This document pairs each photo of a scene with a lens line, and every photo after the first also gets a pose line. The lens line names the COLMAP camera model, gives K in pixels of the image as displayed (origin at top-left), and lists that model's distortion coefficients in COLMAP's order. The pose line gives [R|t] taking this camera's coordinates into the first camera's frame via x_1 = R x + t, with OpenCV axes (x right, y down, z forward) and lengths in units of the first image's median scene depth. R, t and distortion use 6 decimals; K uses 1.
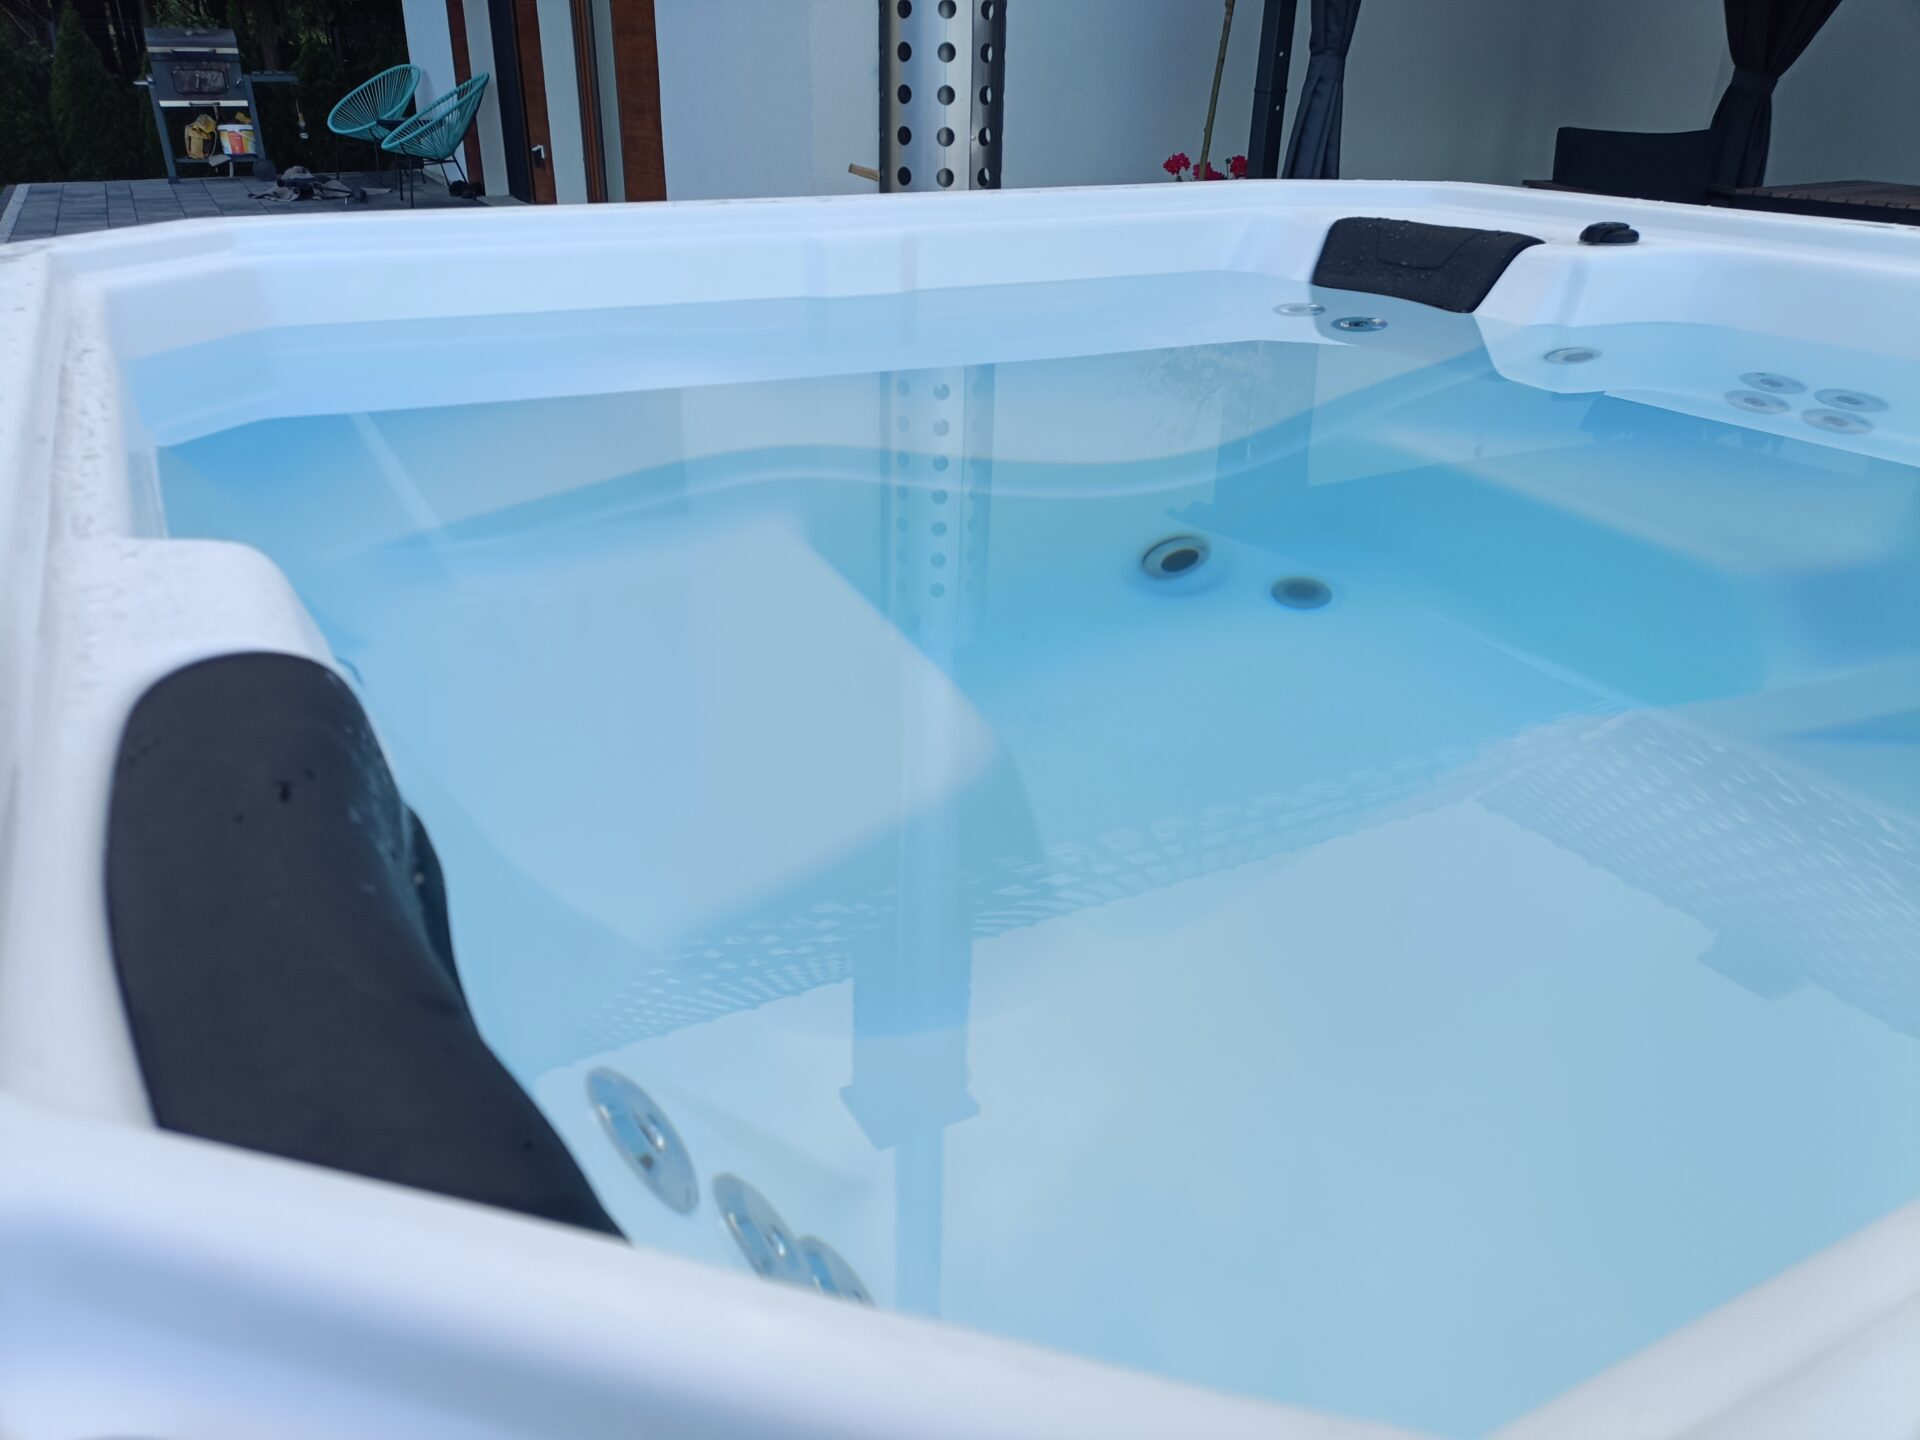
lens RADIAL K [[1401.6, 0, 948.0], [0, 1401.6, 726.9], [0, 0, 1]] dist [0.025487, -0.005559]
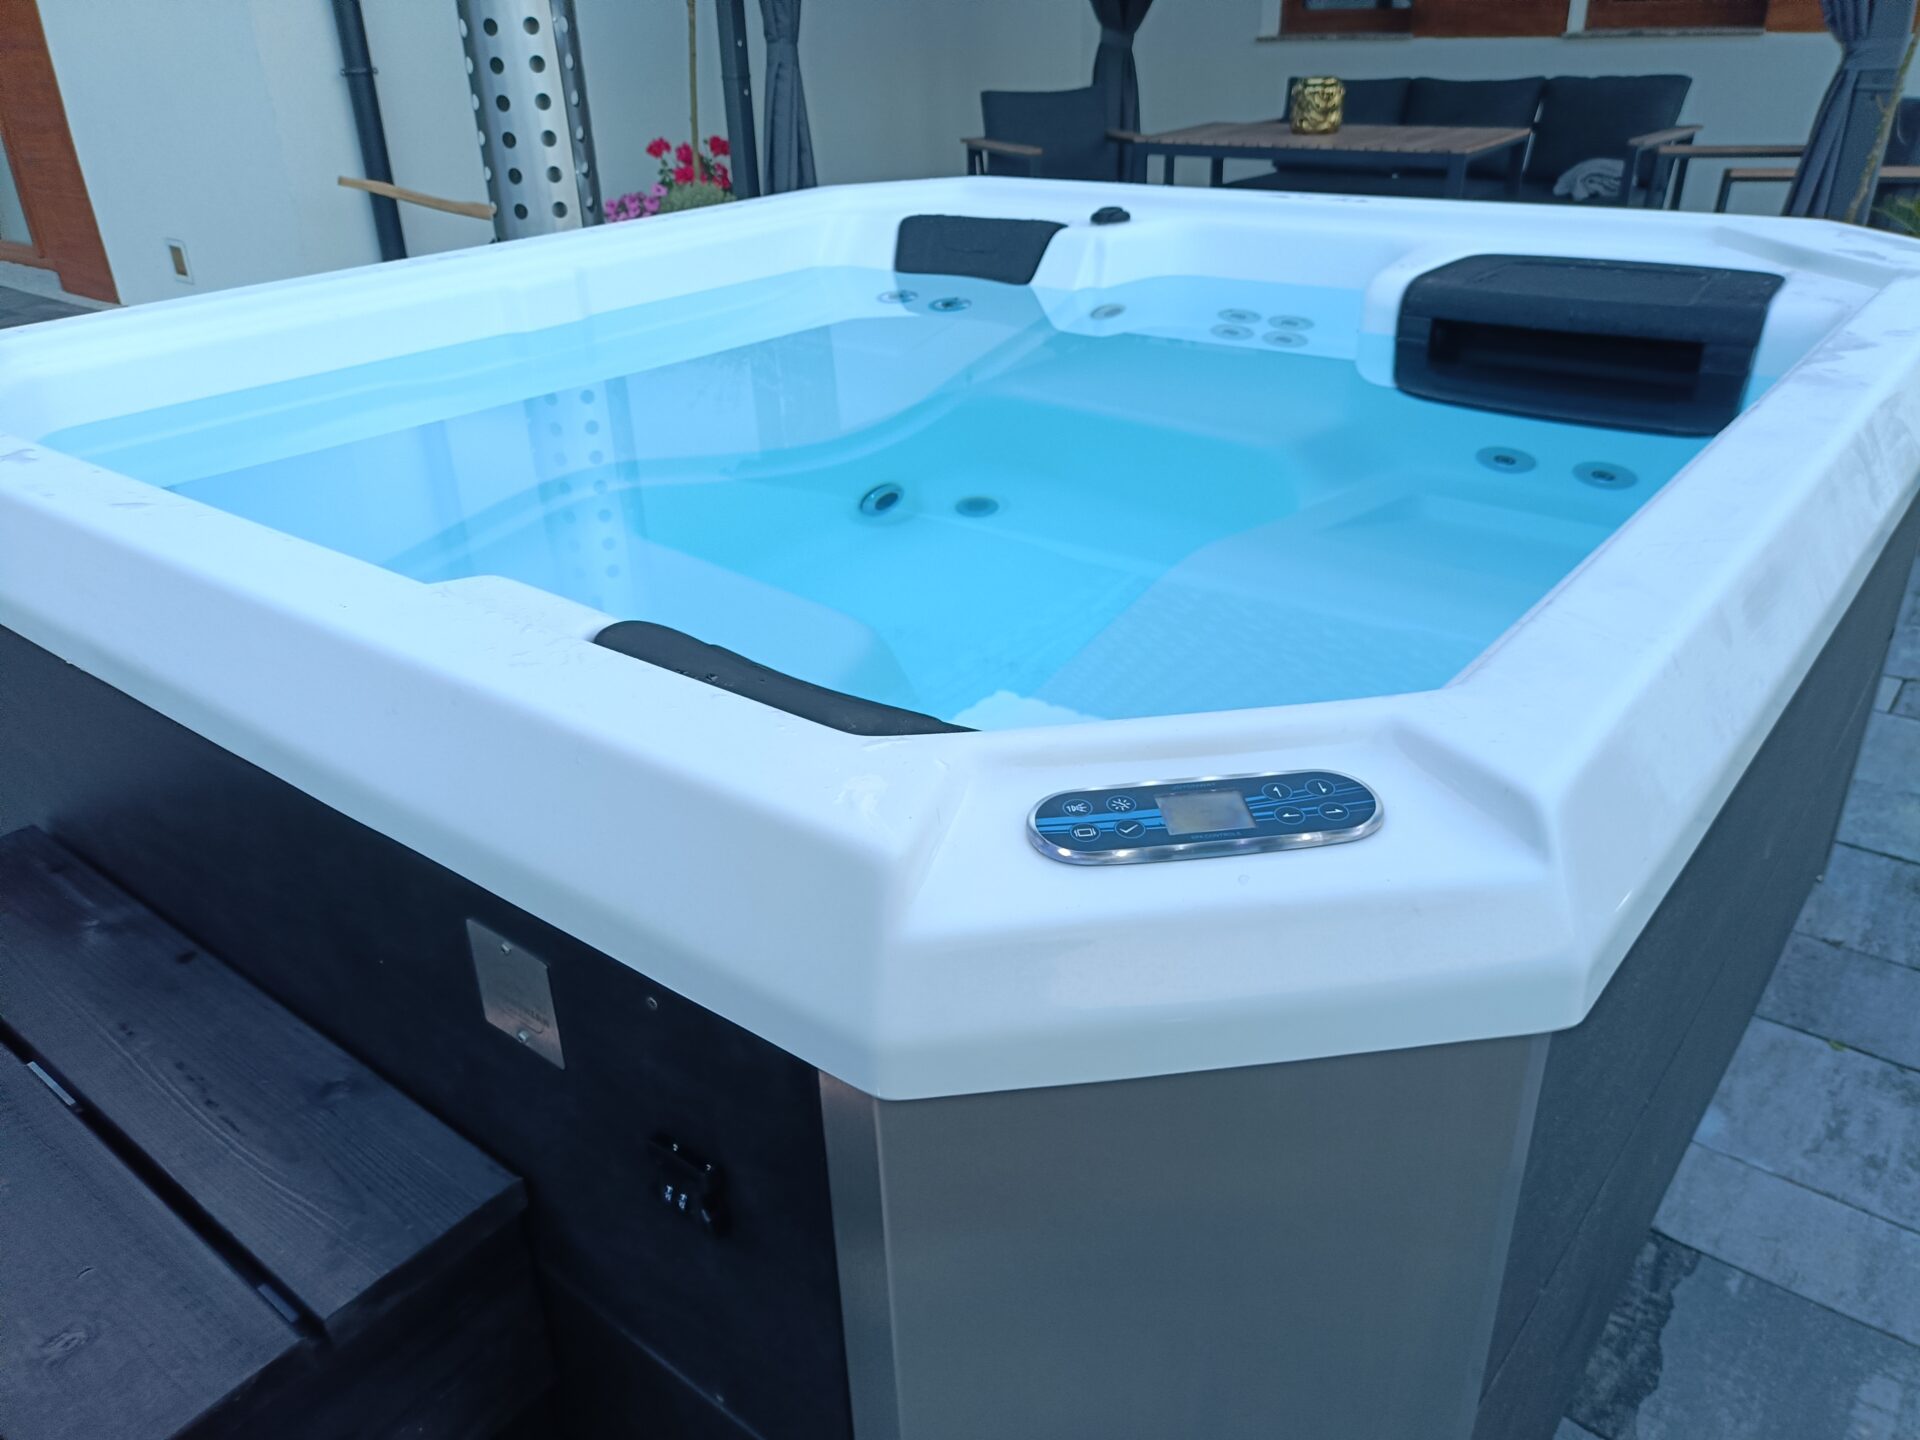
lens RADIAL K [[1420.5, 0, 950.9], [0, 1420.5, 726.4], [0, 0, 1]] dist [0.006342, 0.004411]
pose [[0.921701, -0.215789, 0.322339, -0.083871], [0.207115, 0.976387, 0.061413, 0.005860], [-0.327980, 0.010157, 0.944630, -0.090537]]
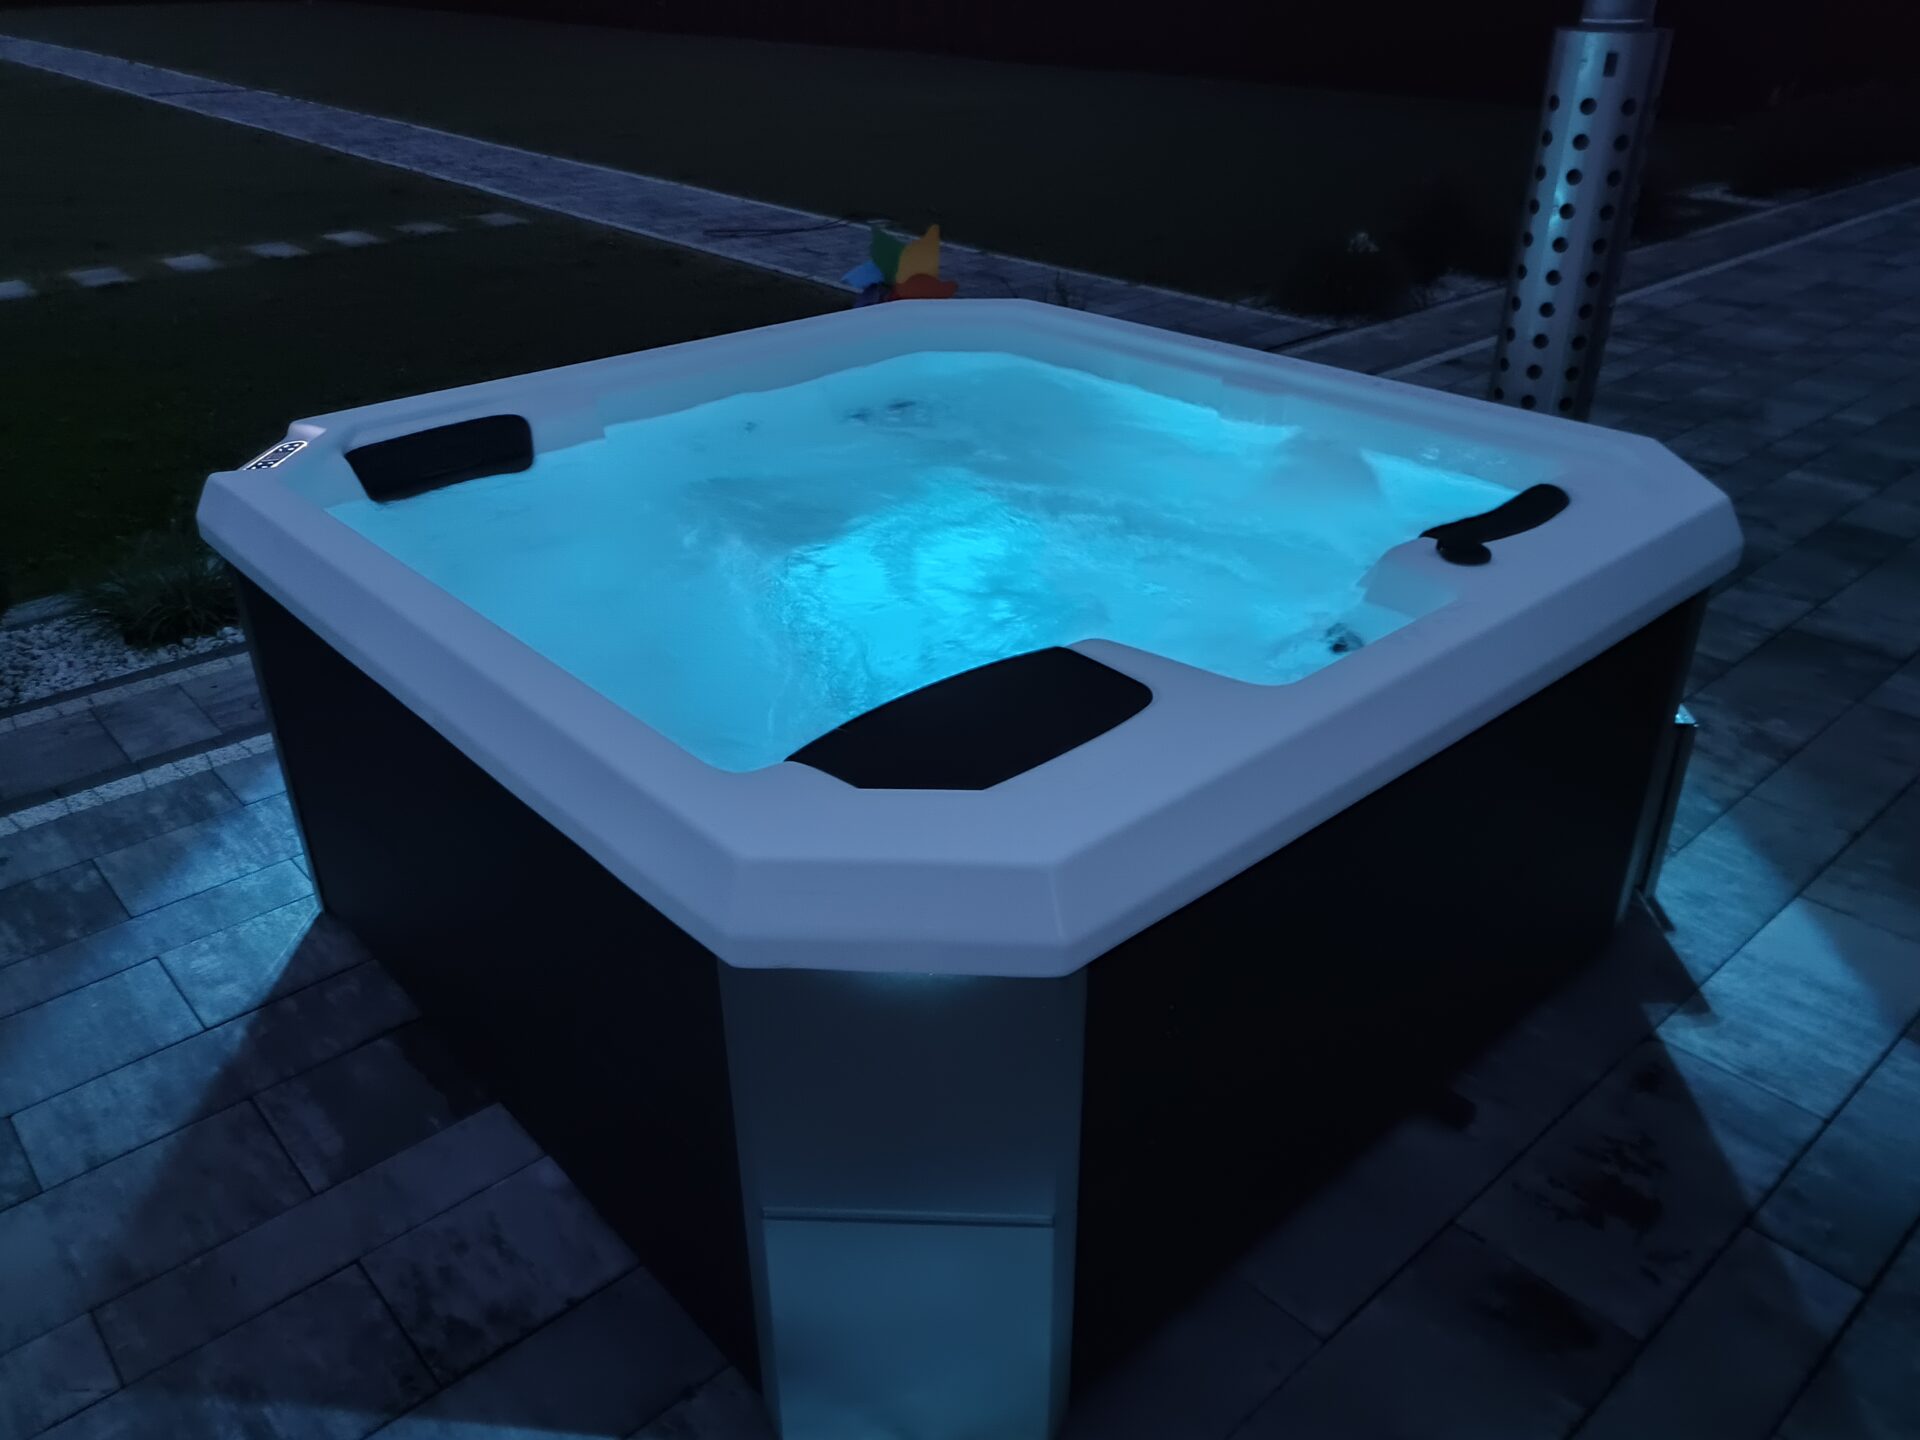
lens RADIAL K [[1448.9, 0, 953.7], [0, 1448.9, 726.0], [0, 0, 1]] dist [0.010665, 0.002839]
pose [[0.228943, 0.456812, -0.859598, 0.555220], [-0.409271, 0.846382, 0.340784, -0.175279], [0.883222, 0.273788, 0.380733, 0.081653]]
